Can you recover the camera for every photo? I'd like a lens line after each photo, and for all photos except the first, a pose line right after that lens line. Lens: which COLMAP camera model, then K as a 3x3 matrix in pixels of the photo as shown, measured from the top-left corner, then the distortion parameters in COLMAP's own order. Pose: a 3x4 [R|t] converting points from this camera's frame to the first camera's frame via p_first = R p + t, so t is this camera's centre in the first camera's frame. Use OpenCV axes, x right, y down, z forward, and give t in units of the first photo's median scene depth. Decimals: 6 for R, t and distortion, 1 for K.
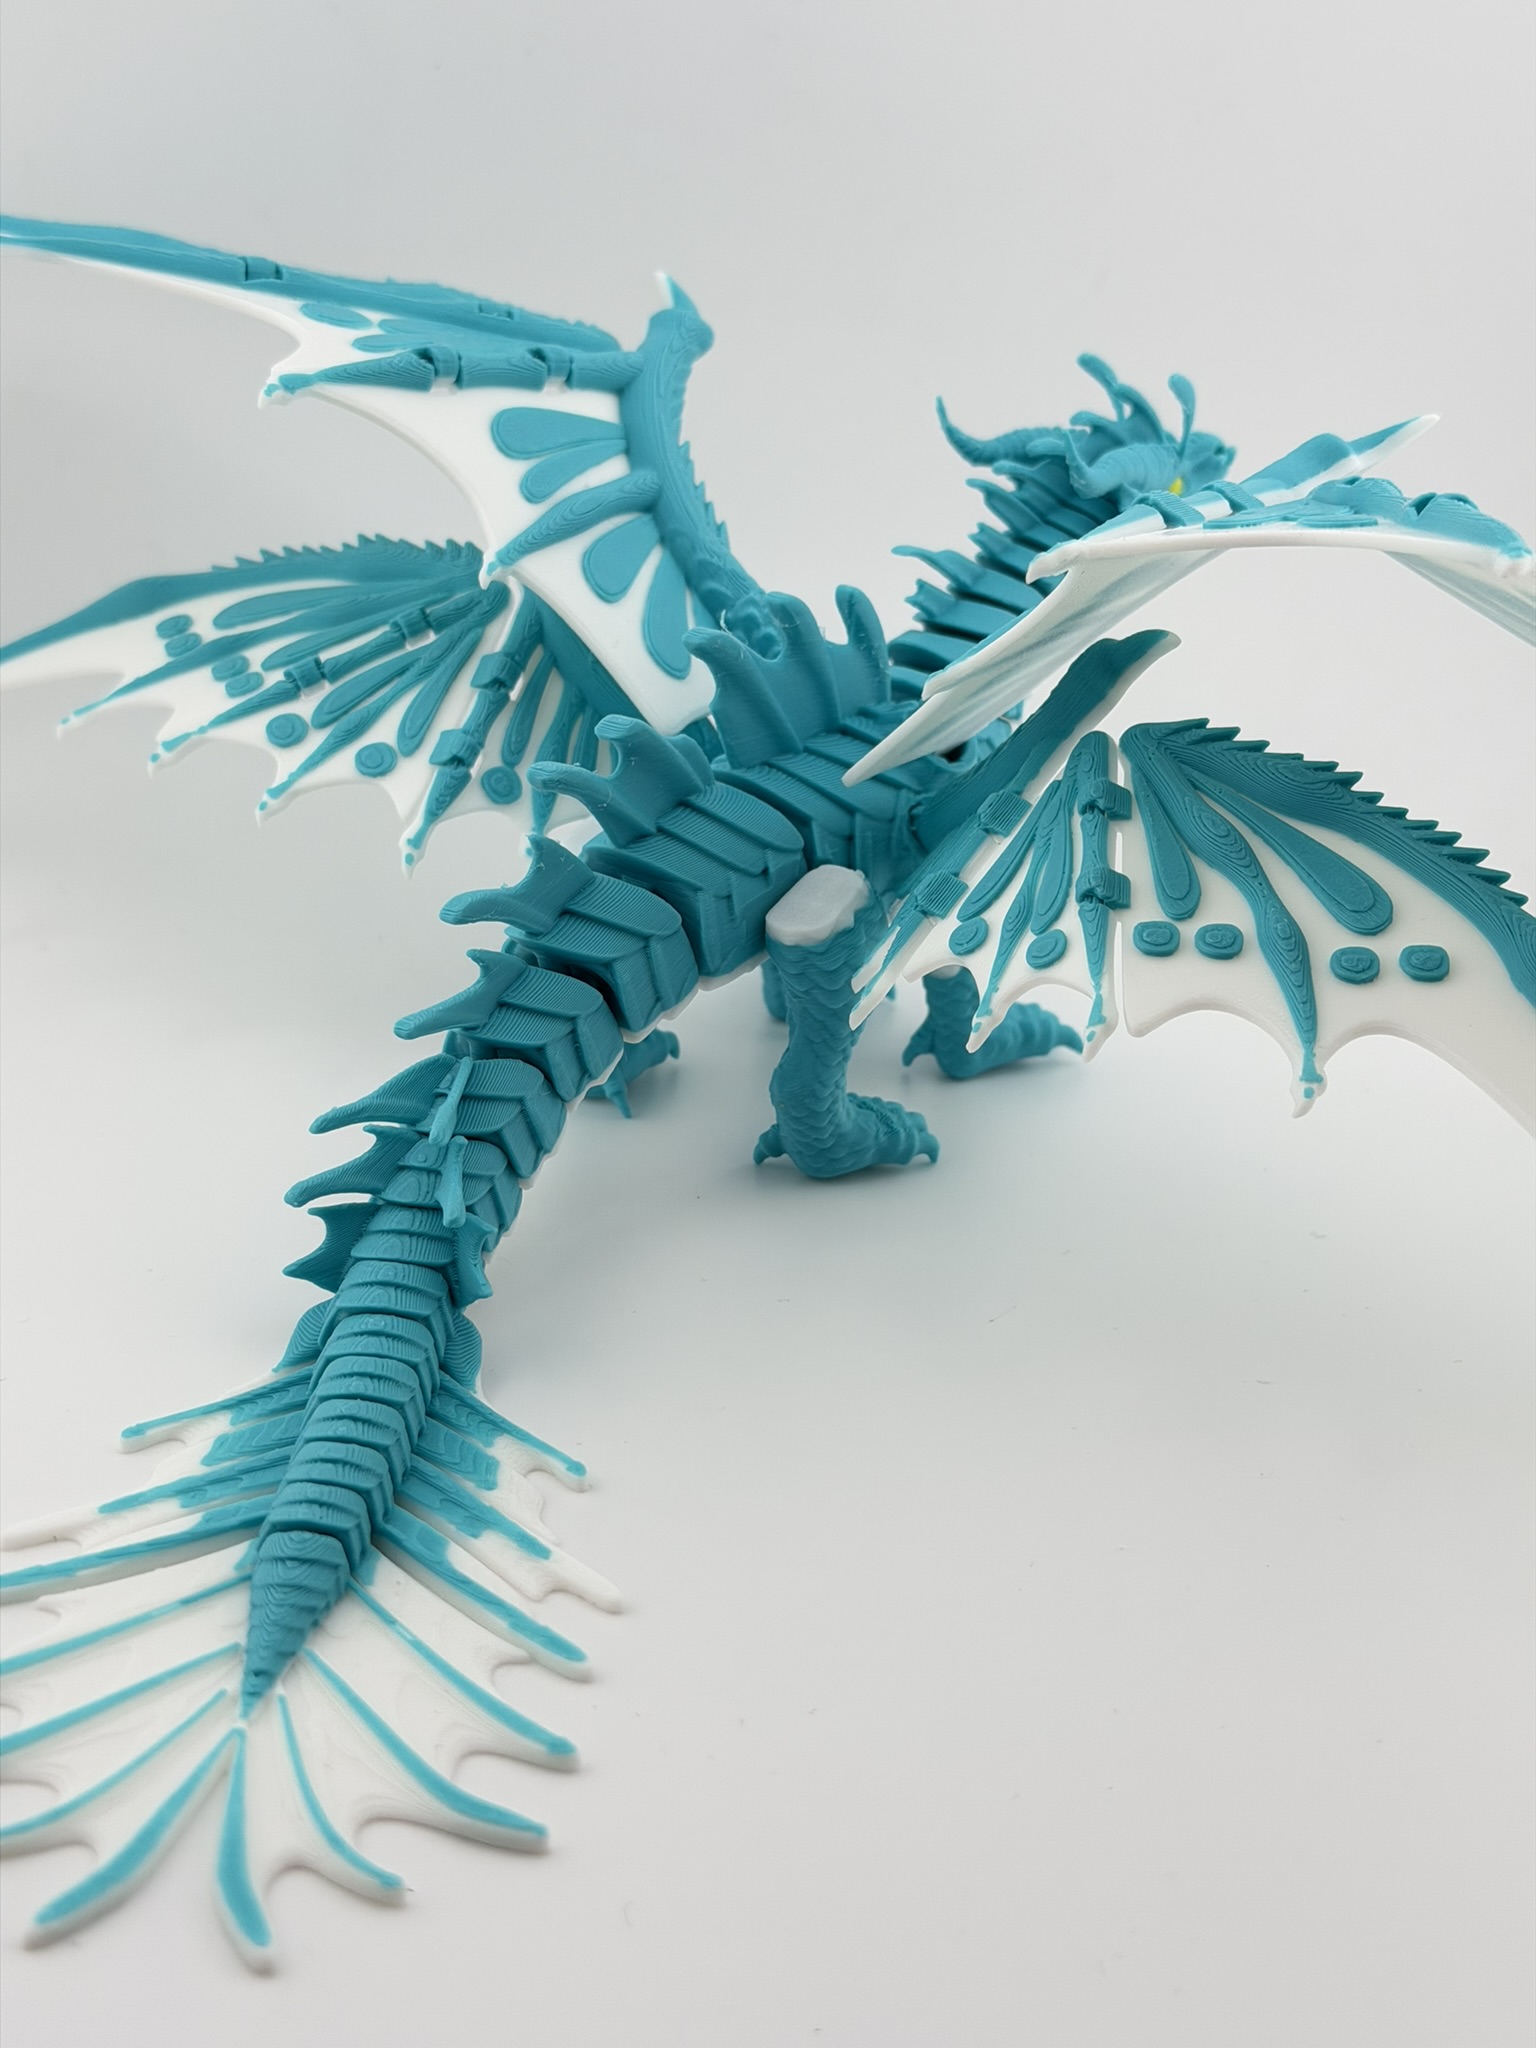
lens RADIAL K [[2916.0, 0, 741.0], [0, 2916.0, 1045.6], [0, 0, 1]] dist [0.127655, 0.000000]
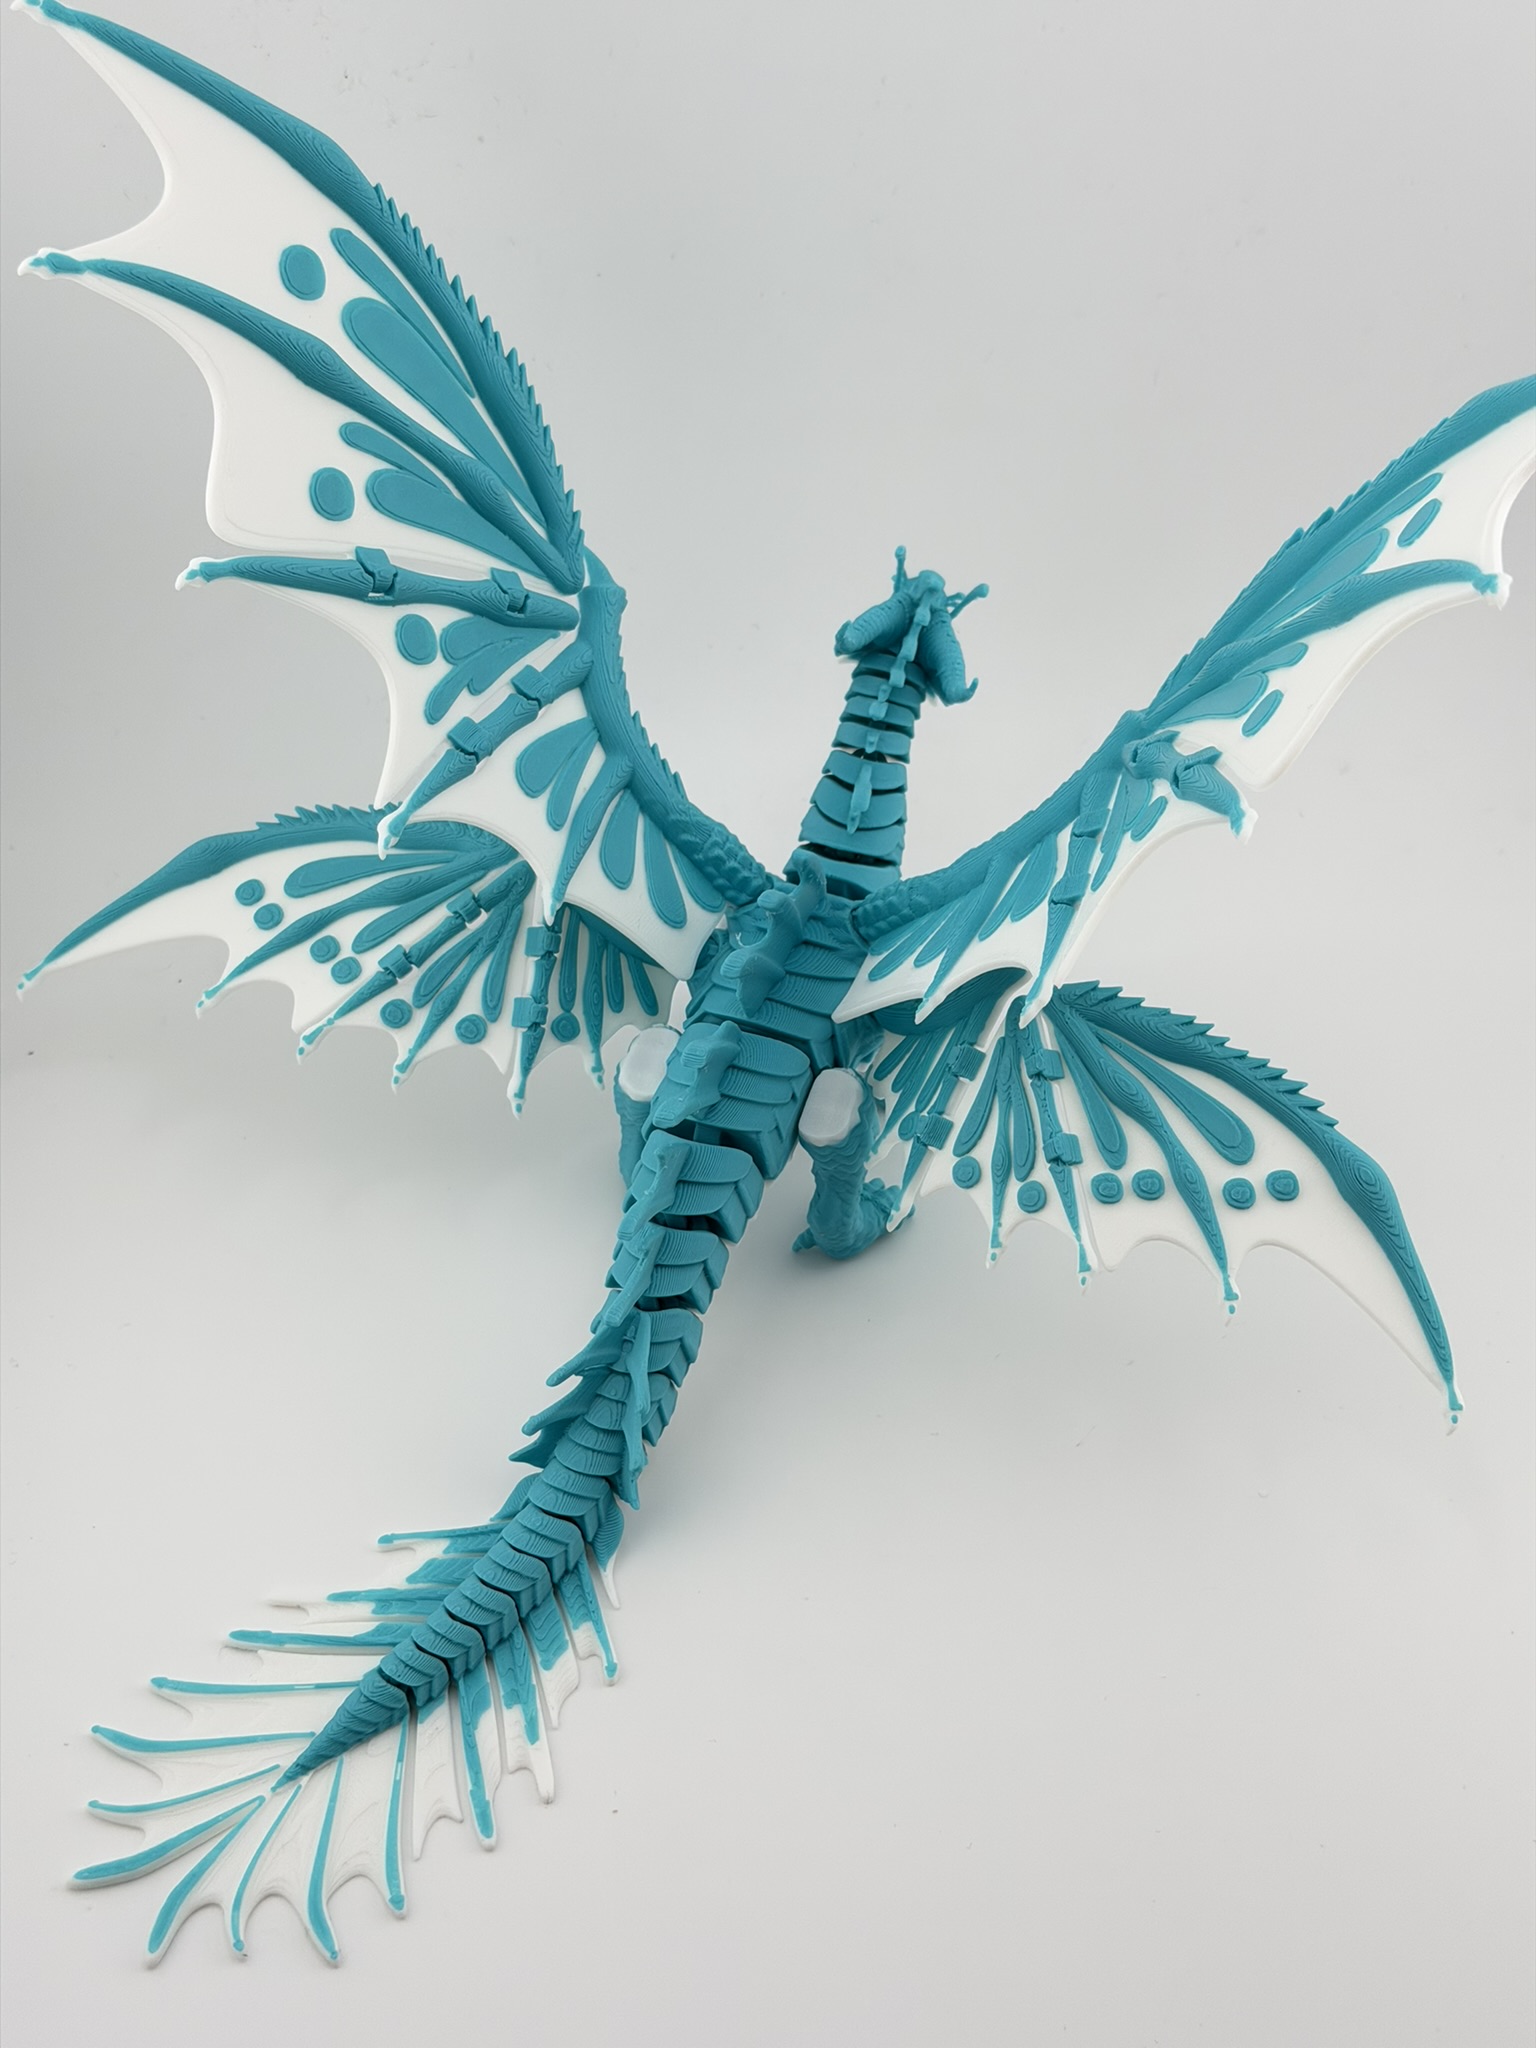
lens RADIAL K [[2916.0, 0, 776.3], [0, 2916.0, 1026.1], [0, 0, 1]] dist [0.127655, 0.000000]
pose [[0.966795, -0.198892, 0.160464, -0.218208], [0.131260, 0.925235, 0.355965, -0.595452], [-0.219266, -0.323082, 0.920620, -0.280863]]
